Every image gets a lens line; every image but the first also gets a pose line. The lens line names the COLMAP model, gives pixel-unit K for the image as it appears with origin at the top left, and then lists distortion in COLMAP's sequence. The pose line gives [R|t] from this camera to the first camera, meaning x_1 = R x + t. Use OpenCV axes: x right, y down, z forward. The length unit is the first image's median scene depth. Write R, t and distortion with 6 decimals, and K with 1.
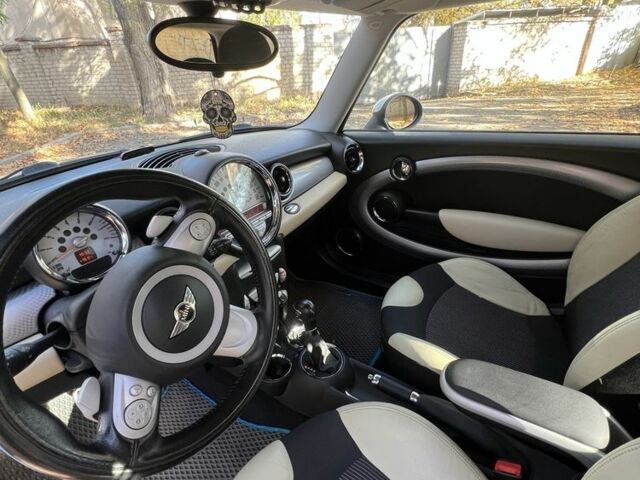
lens RADIAL K [[334.1, 0, 320.0], [0, 334.1, 240.0], [0, 0, 1]] dist [0.000497, 0.000590]
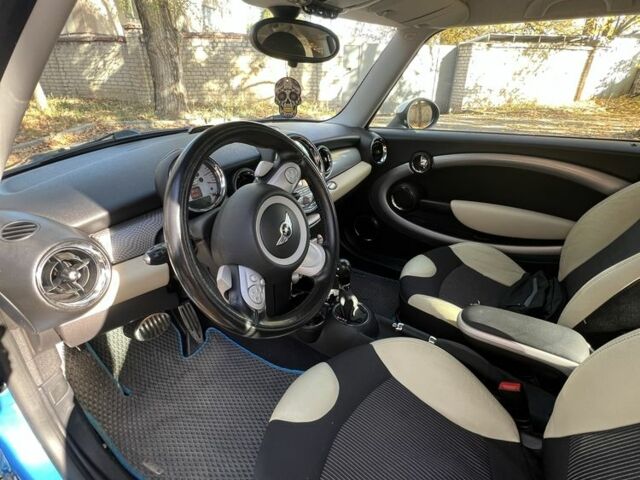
lens RADIAL K [[334.1, 0, 320.0], [0, 334.1, 240.0], [0, 0, 1]] dist [0.000497, 0.000590]
pose [[0.998202, 0.058183, 0.014430, -0.094817], [-0.057804, 0.998004, -0.025444, 0.096438], [-0.015881, 0.024564, 0.999572, -0.123367]]
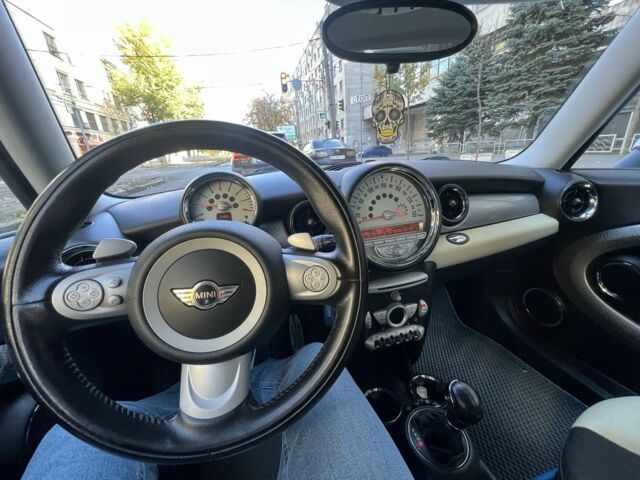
lens RADIAL K [[258.5, 0, 320.0], [0, 258.5, 240.0], [0, 0, 1]] dist [-0.000881, -0.000020]
pose [[0.743283, 0.219230, -0.632035, 0.053682], [-0.289182, 0.957240, -0.008051, 0.011453], [0.603245, 0.188757, 0.774898, 0.211502]]
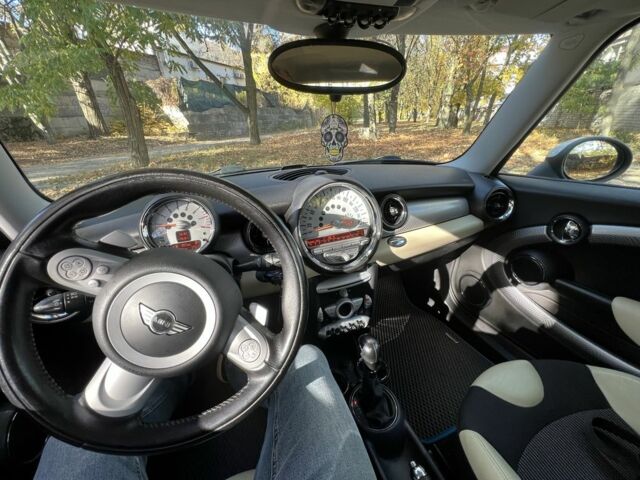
lens RADIAL K [[258.5, 0, 320.0], [0, 258.5, 240.0], [0, 0, 1]] dist [-0.000881, -0.000020]
pose [[0.811482, 0.261821, -0.522443, 0.095039], [-0.279327, 0.959056, 0.046765, -0.052638], [0.513296, 0.107984, 0.851391, 0.177697]]
